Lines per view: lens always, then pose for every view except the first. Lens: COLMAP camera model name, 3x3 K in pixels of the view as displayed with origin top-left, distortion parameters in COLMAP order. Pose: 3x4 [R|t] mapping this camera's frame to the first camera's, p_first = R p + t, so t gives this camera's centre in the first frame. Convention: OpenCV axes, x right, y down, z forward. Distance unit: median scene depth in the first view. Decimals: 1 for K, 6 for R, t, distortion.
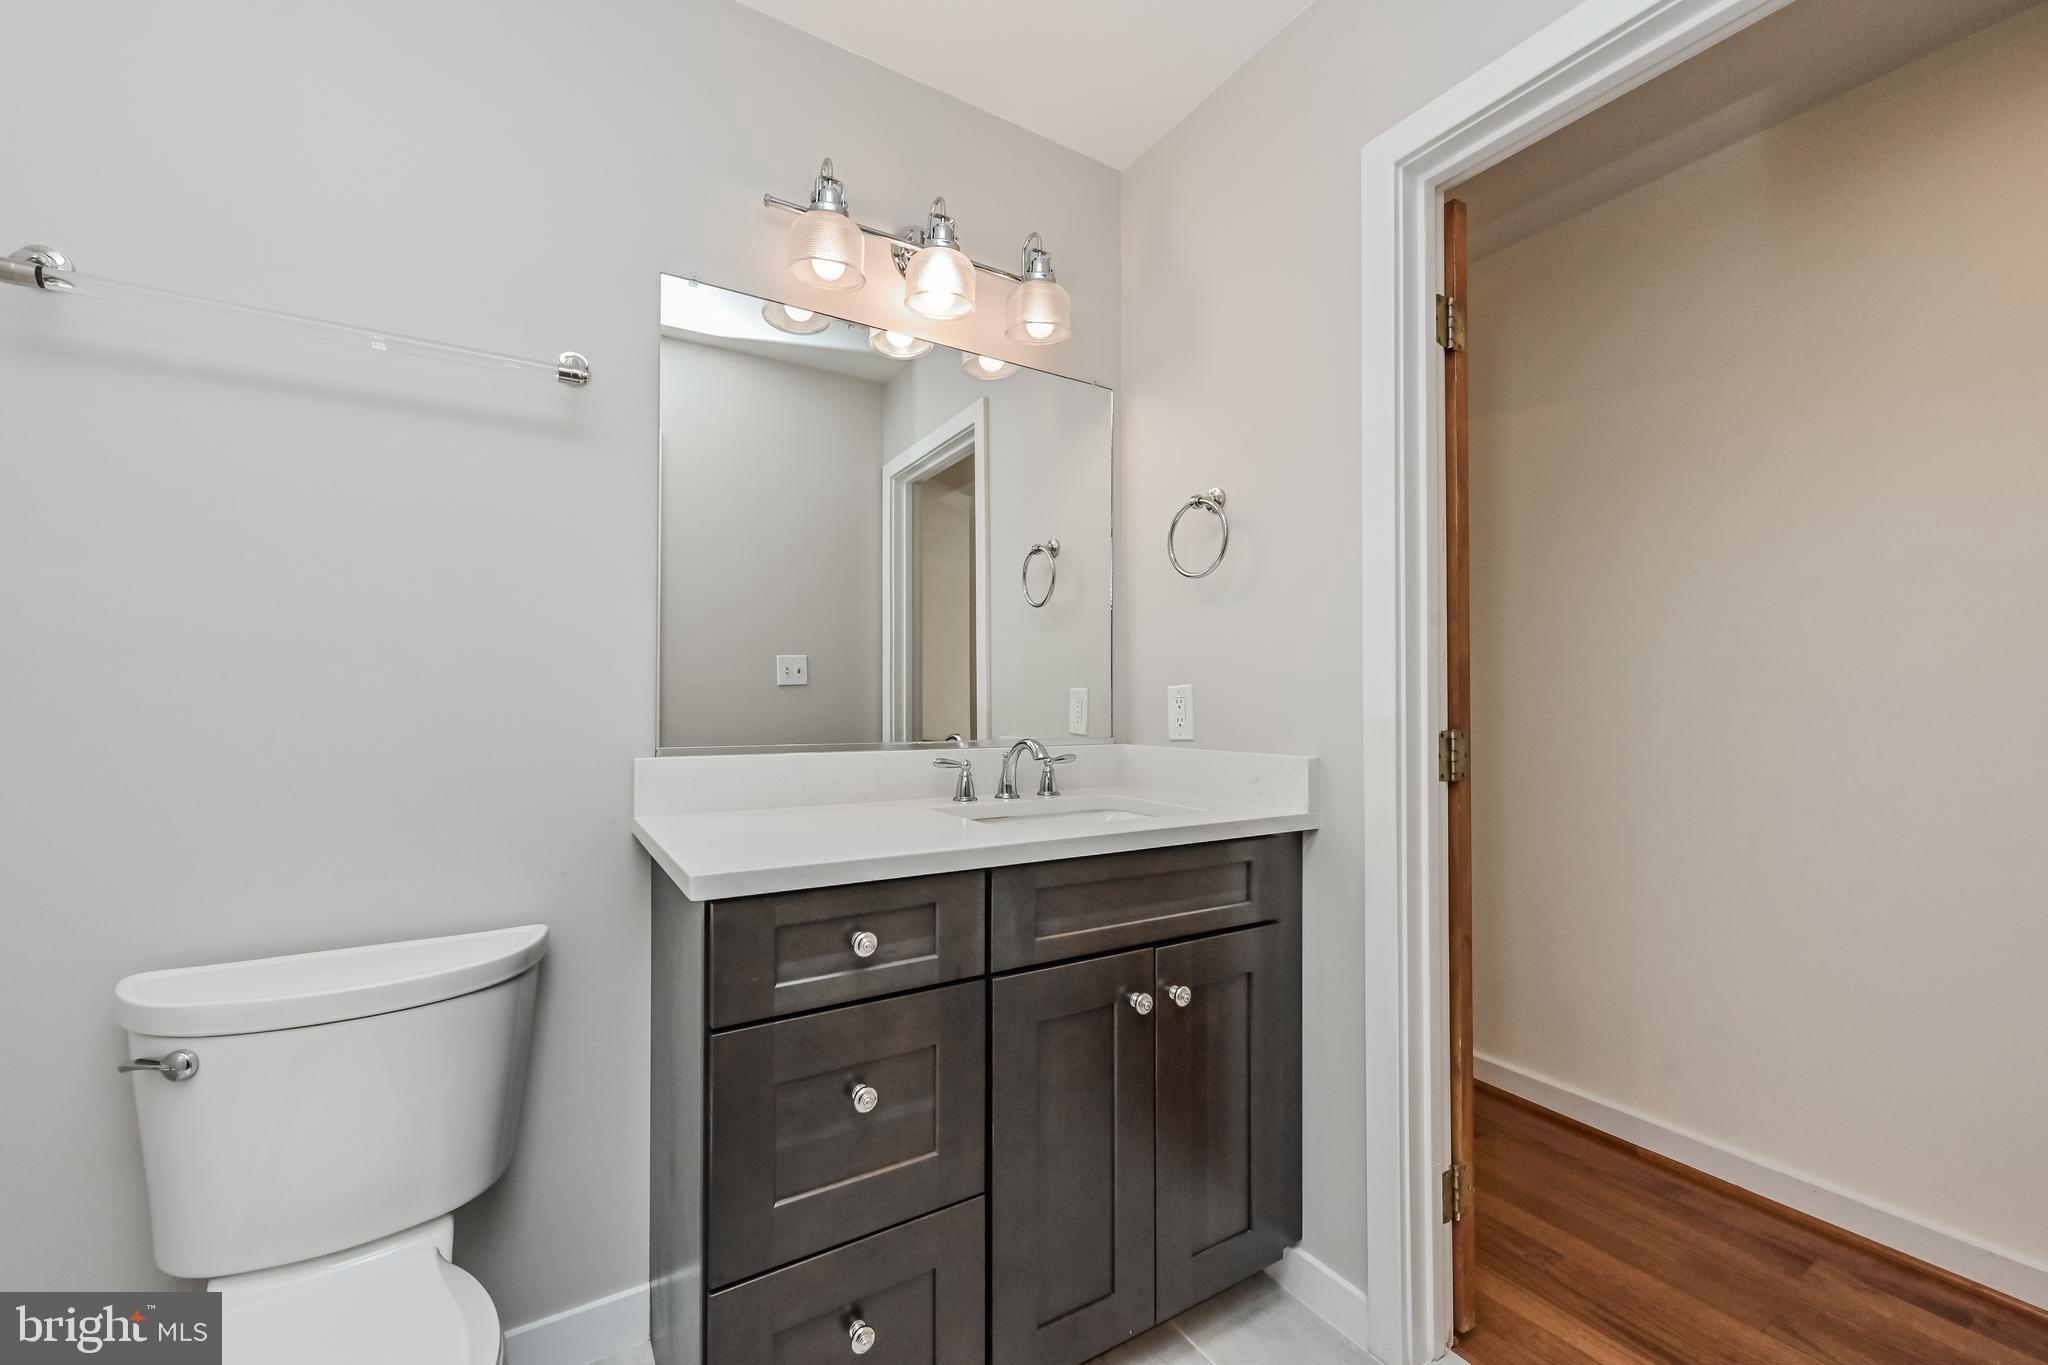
lens RADIAL K [[803.3, 0, 1024.0], [0, 803.3, 682.5], [0, 0, 1]] dist [0.000914, 0.000085]
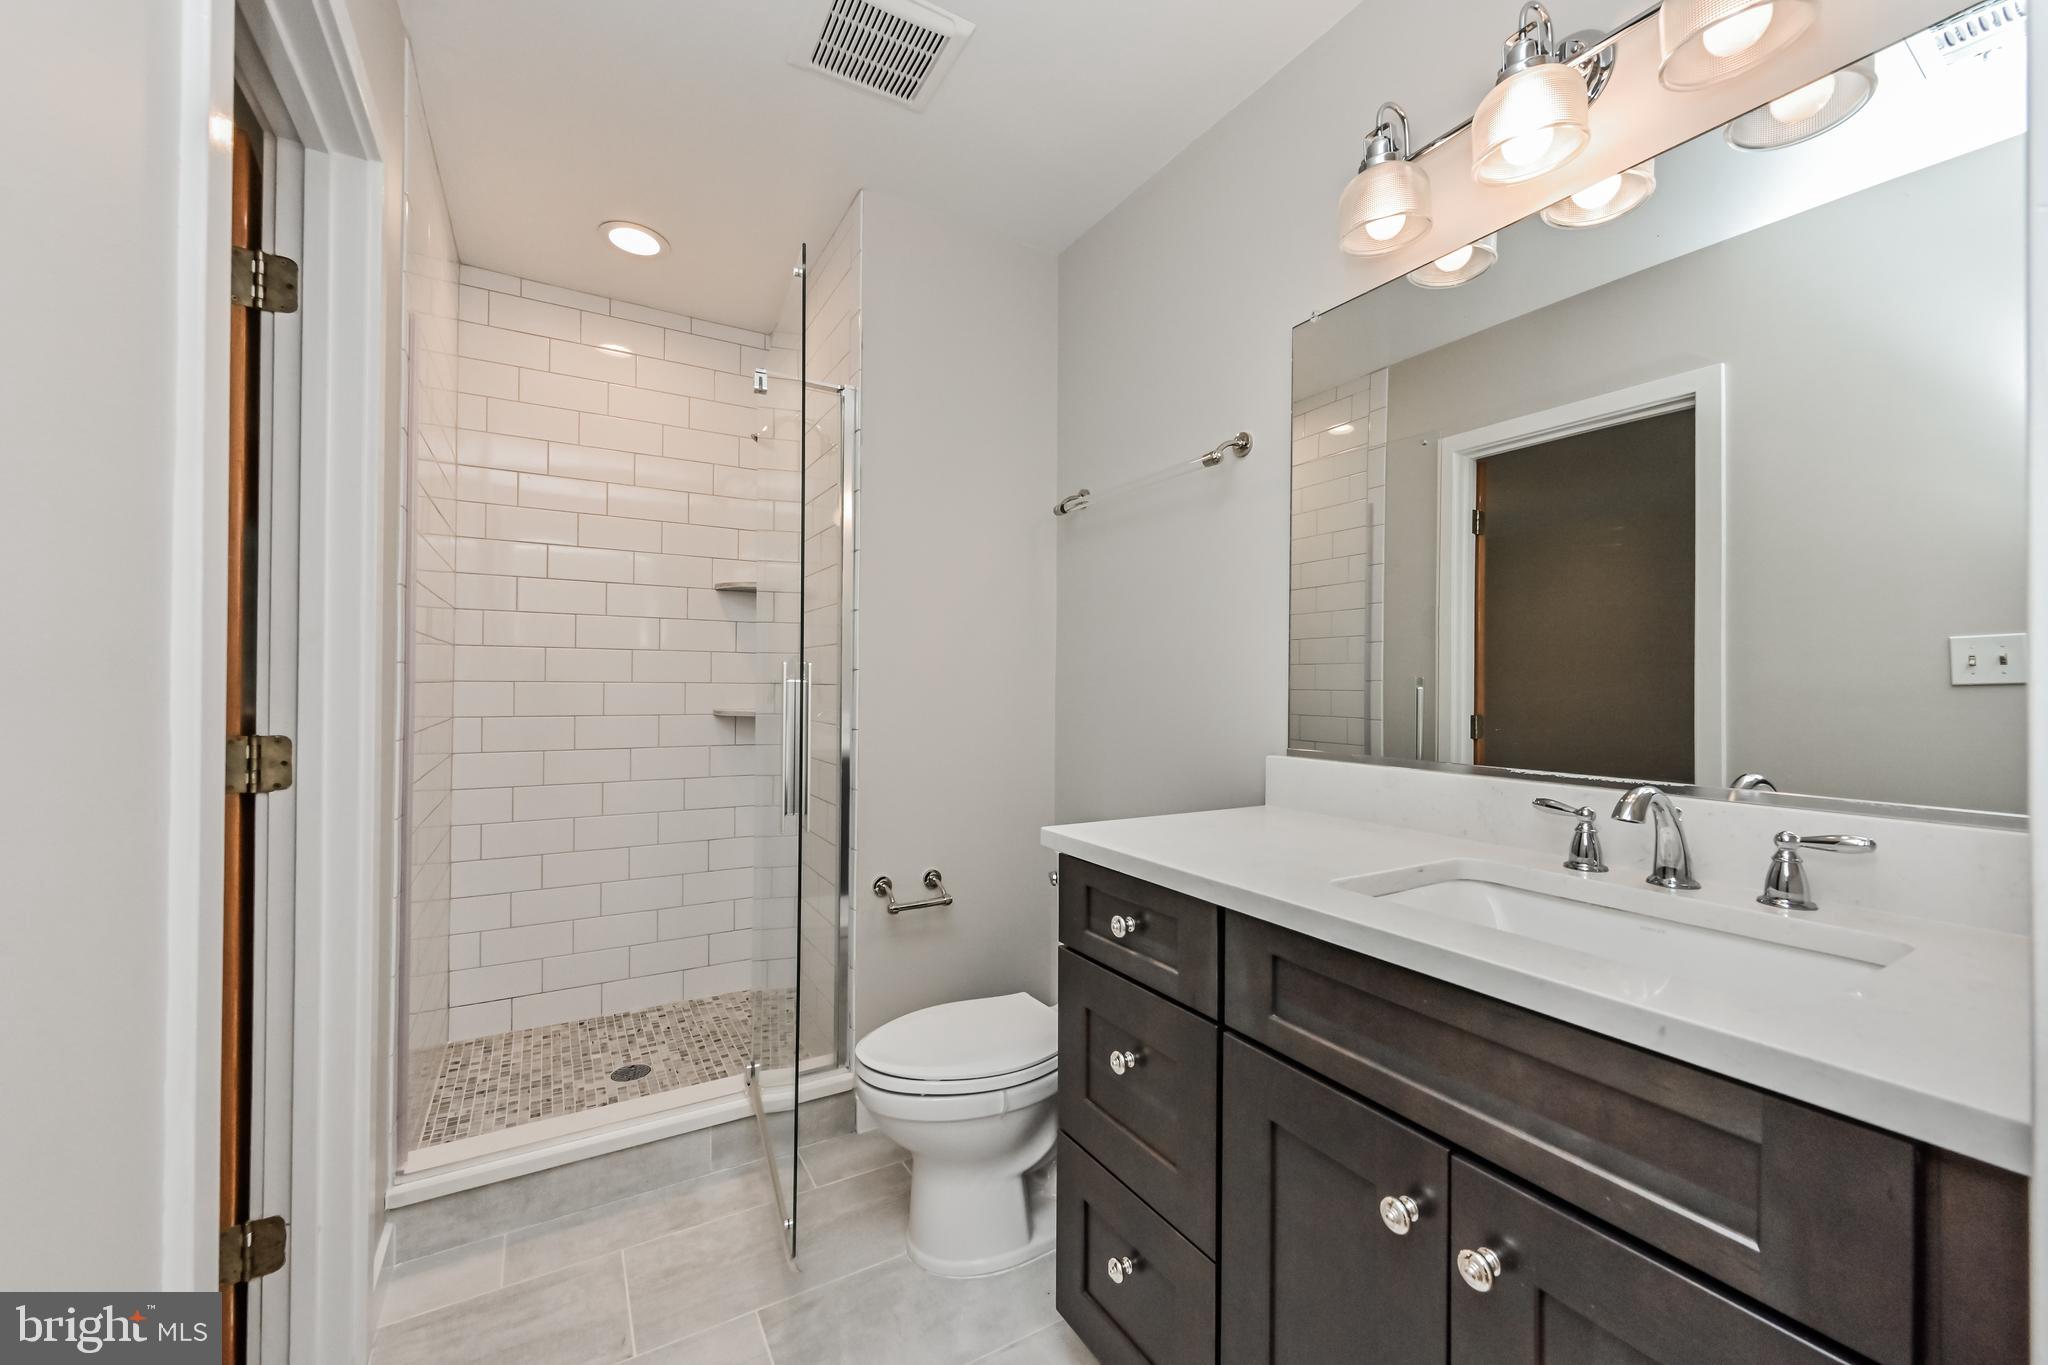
lens RADIAL K [[803.3, 0, 1024.0], [0, 803.3, 682.5], [0, 0, 1]] dist [0.000914, 0.000085]
pose [[-0.022321, -0.010928, -0.999691, 0.777022], [0.014313, 0.999834, -0.011249, -0.006916], [0.999648, -0.014560, -0.022161, 0.734655]]
